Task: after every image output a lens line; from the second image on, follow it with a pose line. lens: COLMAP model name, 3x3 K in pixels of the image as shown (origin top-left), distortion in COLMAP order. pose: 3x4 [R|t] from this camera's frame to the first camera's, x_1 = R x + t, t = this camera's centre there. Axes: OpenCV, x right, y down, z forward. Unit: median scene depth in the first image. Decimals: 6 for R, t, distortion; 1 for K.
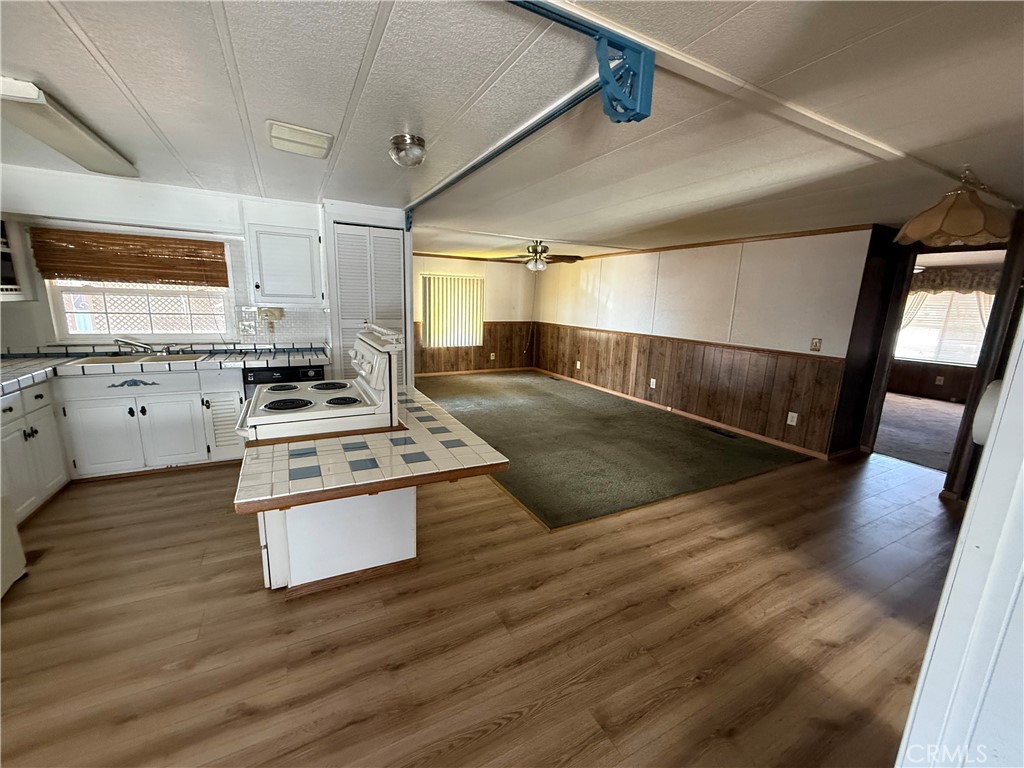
lens RADIAL K [[409.5, 0, 507.1], [0, 409.5, 382.5], [0, 0, 1]] dist [-0.001029, 0.000498]
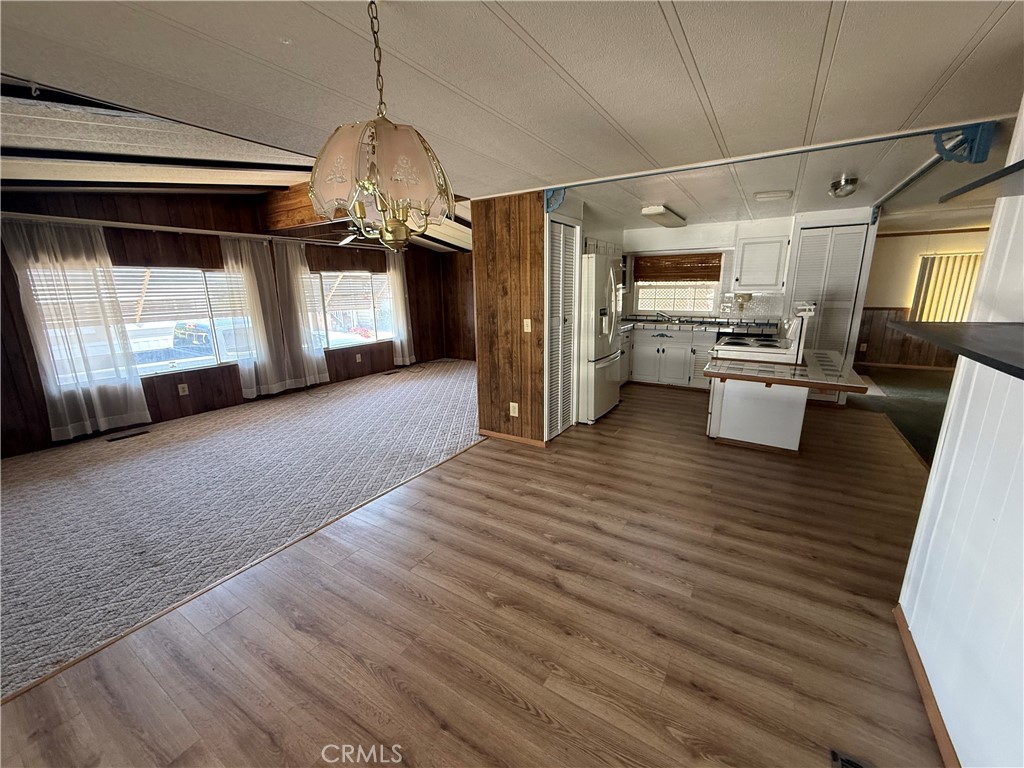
lens RADIAL K [[409.5, 0, 507.1], [0, 409.5, 382.5], [0, 0, 1]] dist [-0.001029, 0.000498]
pose [[0.493169, 0.159316, -0.855221, 0.262241], [-0.140575, 0.984762, 0.102384, 0.083772], [0.858500, 0.069730, 0.508050, -0.381779]]
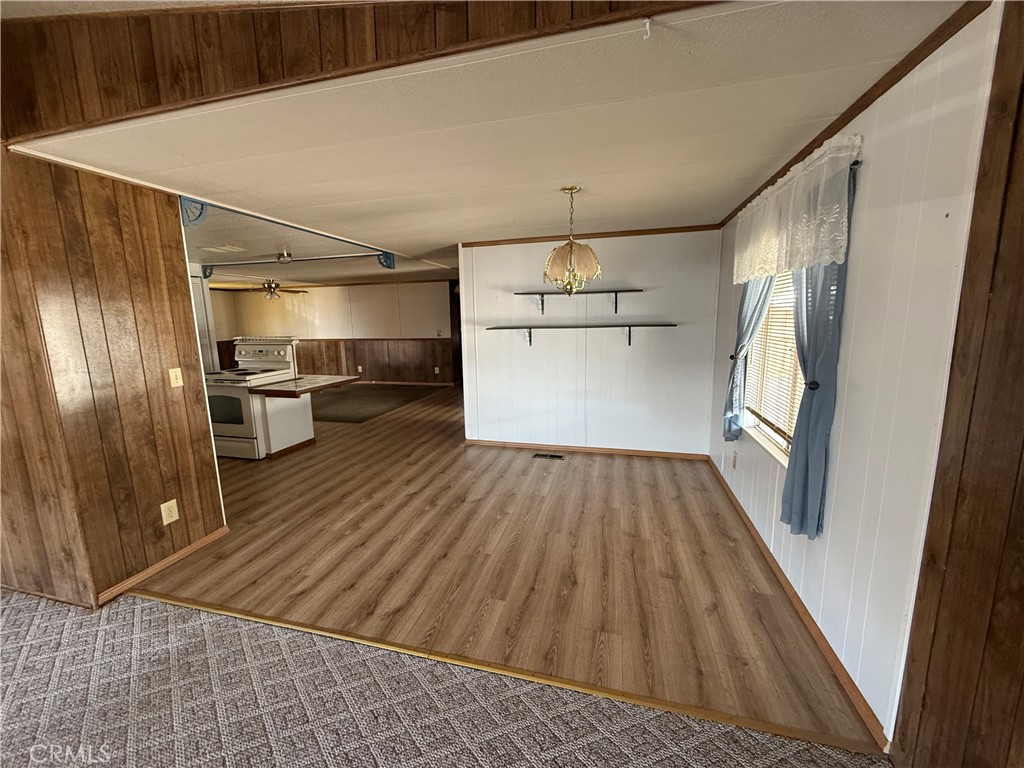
lens RADIAL K [[409.5, 0, 507.1], [0, 409.5, 382.5], [0, 0, 1]] dist [-0.001029, 0.000498]
pose [[0.679686, -0.164953, 0.714715, -0.522368], [0.189338, 0.980819, 0.046311, 0.116515], [-0.708645, 0.103846, 0.697881, -0.651454]]
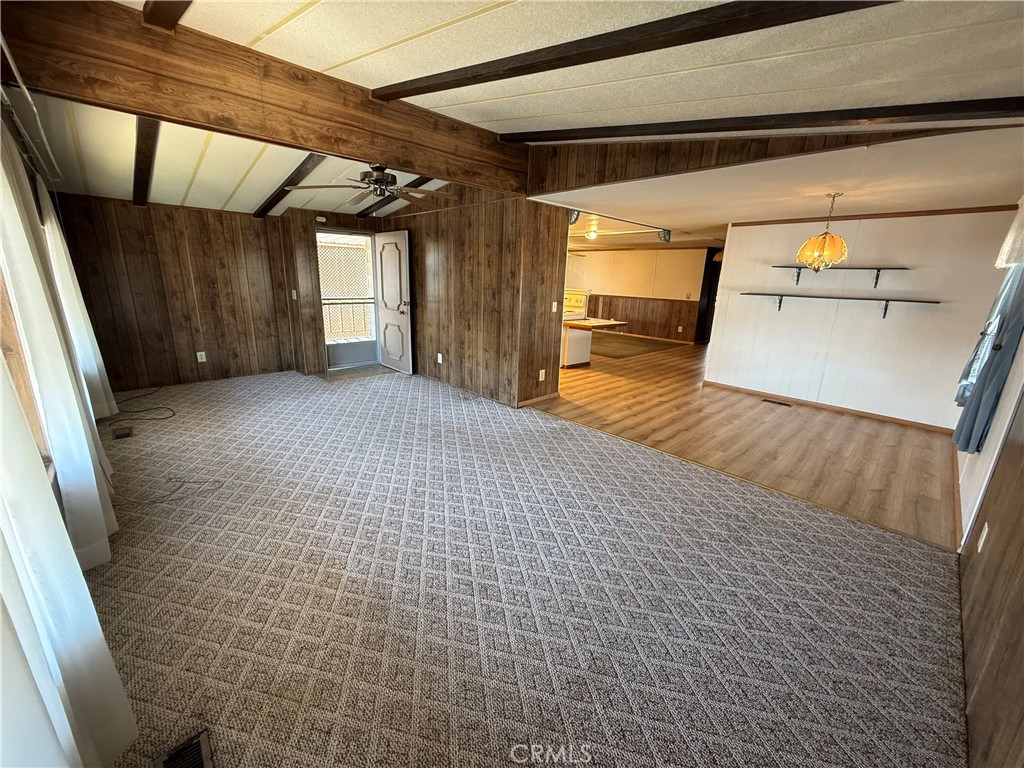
lens RADIAL K [[409.5, 0, 507.1], [0, 409.5, 382.5], [0, 0, 1]] dist [-0.001029, 0.000498]
pose [[0.962435, -0.073006, 0.261514, -0.843395], [0.055951, 0.995828, 0.072087, 0.162729], [-0.265686, -0.054747, 0.962504, -0.951516]]
